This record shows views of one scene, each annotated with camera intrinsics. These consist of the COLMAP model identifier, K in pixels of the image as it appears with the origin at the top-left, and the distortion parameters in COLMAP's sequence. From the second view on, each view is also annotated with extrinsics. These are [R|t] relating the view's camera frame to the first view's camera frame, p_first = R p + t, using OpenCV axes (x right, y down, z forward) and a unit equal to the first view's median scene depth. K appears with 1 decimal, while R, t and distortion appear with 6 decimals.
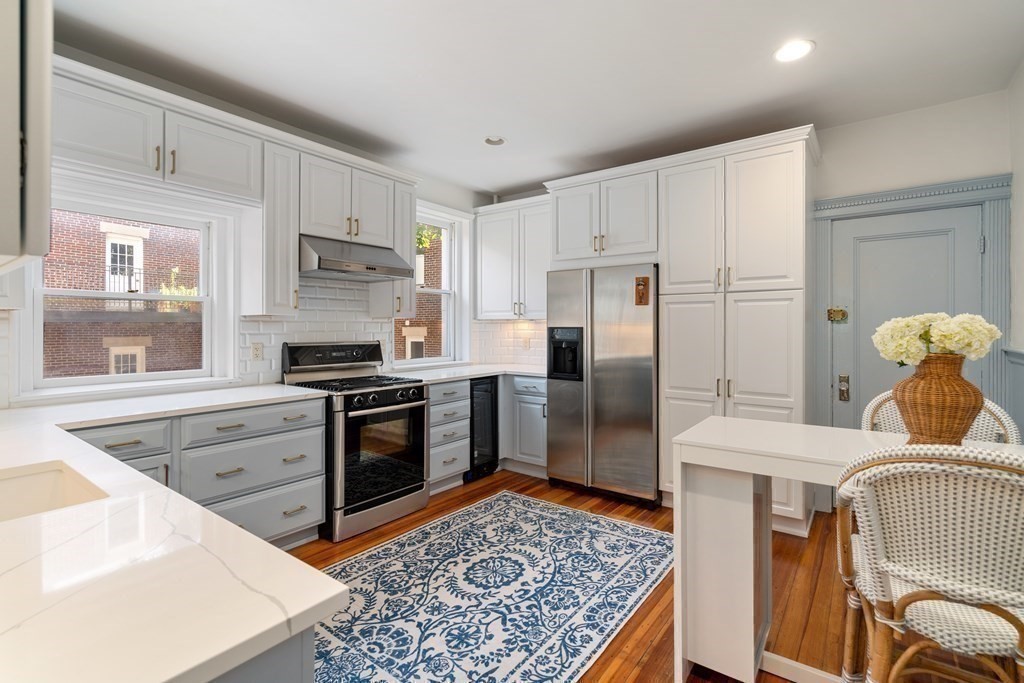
lens RADIAL K [[471.7, 0, 514.0], [0, 471.7, 328.0], [0, 0, 1]] dist [-0.007938, 0.002151]
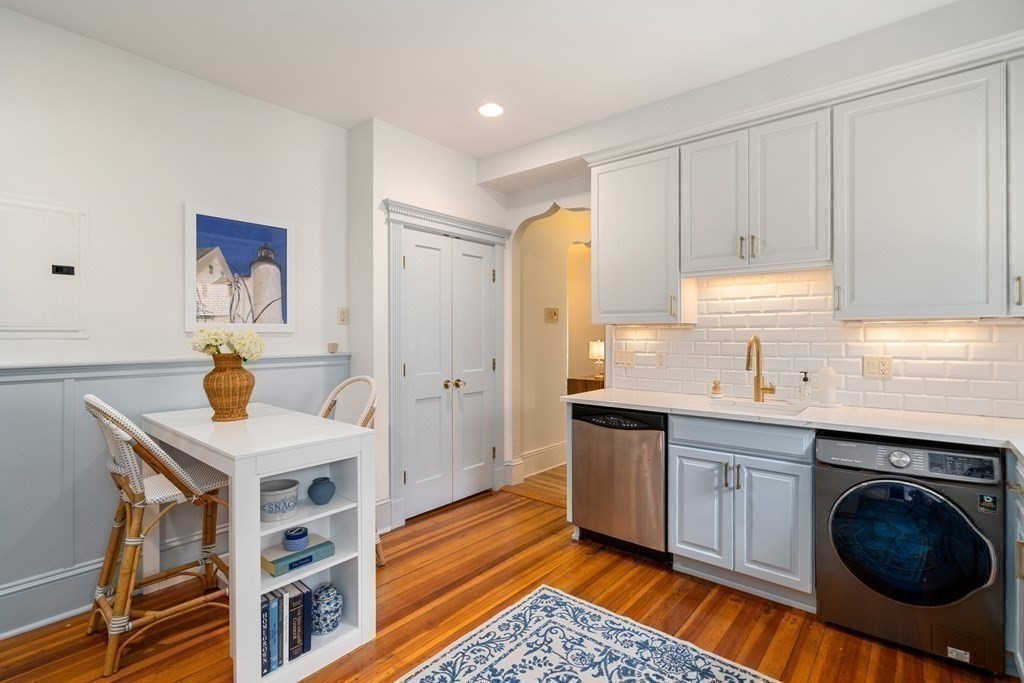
lens RADIAL K [[471.7, 0, 505.5], [0, 471.7, 338.8], [0, 0, 1]] dist [-0.007938, 0.002151]
pose [[-0.997454, -0.000593, 0.071316, -0.044603], [0.000158, 0.999945, 0.010523, -0.003401], [-0.071318, 0.010508, -0.997398, 1.384316]]
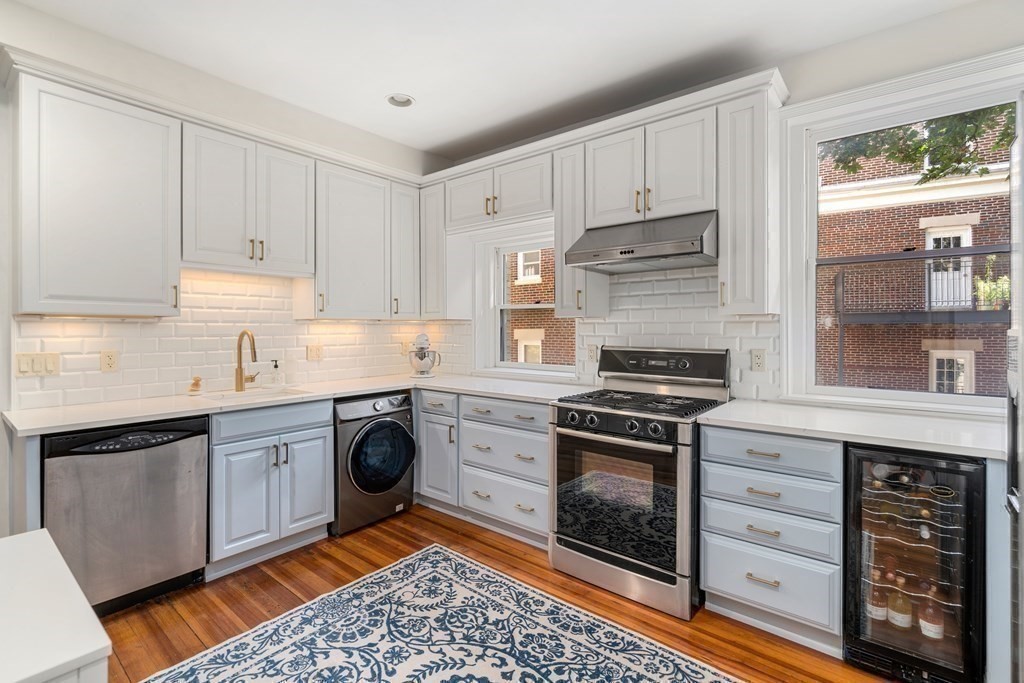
lens RADIAL K [[471.7, 0, 513.9], [0, 471.7, 331.7], [0, 0, 1]] dist [-0.007938, 0.002151]
pose [[-0.047708, 0.004917, -0.998849, 0.556633], [0.000141, 0.999988, 0.004916, -0.001603], [0.998861, 0.000094, -0.047708, 1.021546]]
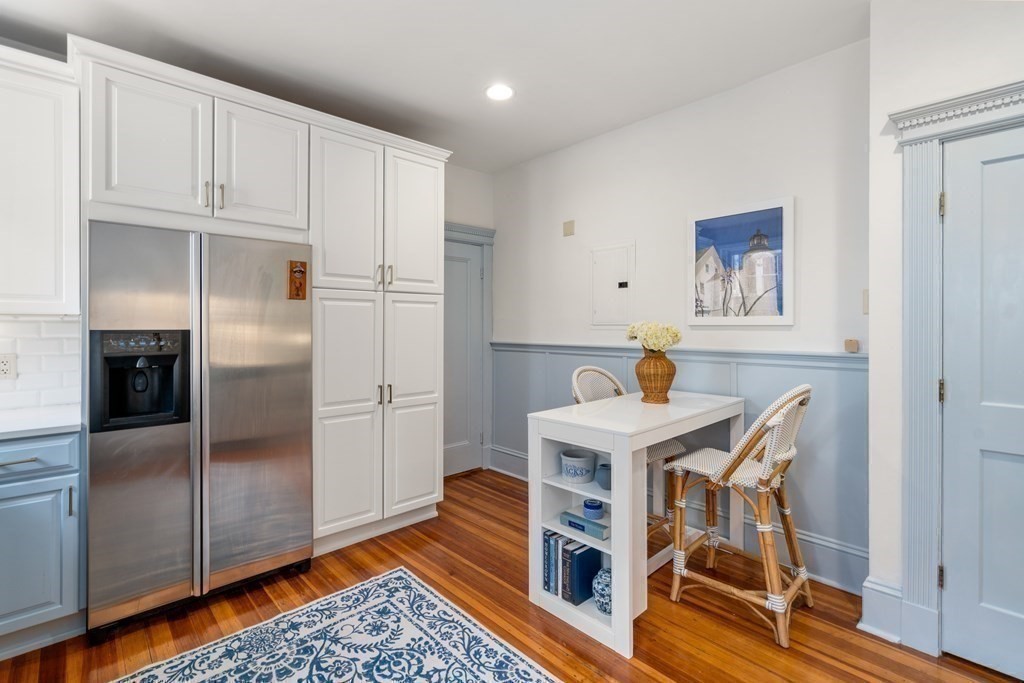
lens RADIAL K [[471.7, 0, 507.7], [0, 471.7, 327.3], [0, 0, 1]] dist [-0.007938, 0.002151]
pose [[0.176230, -0.002866, 0.984345, -0.499611], [0.003608, 0.999991, 0.002266, -0.006923], [-0.984342, 0.003153, 0.176239, 0.698306]]
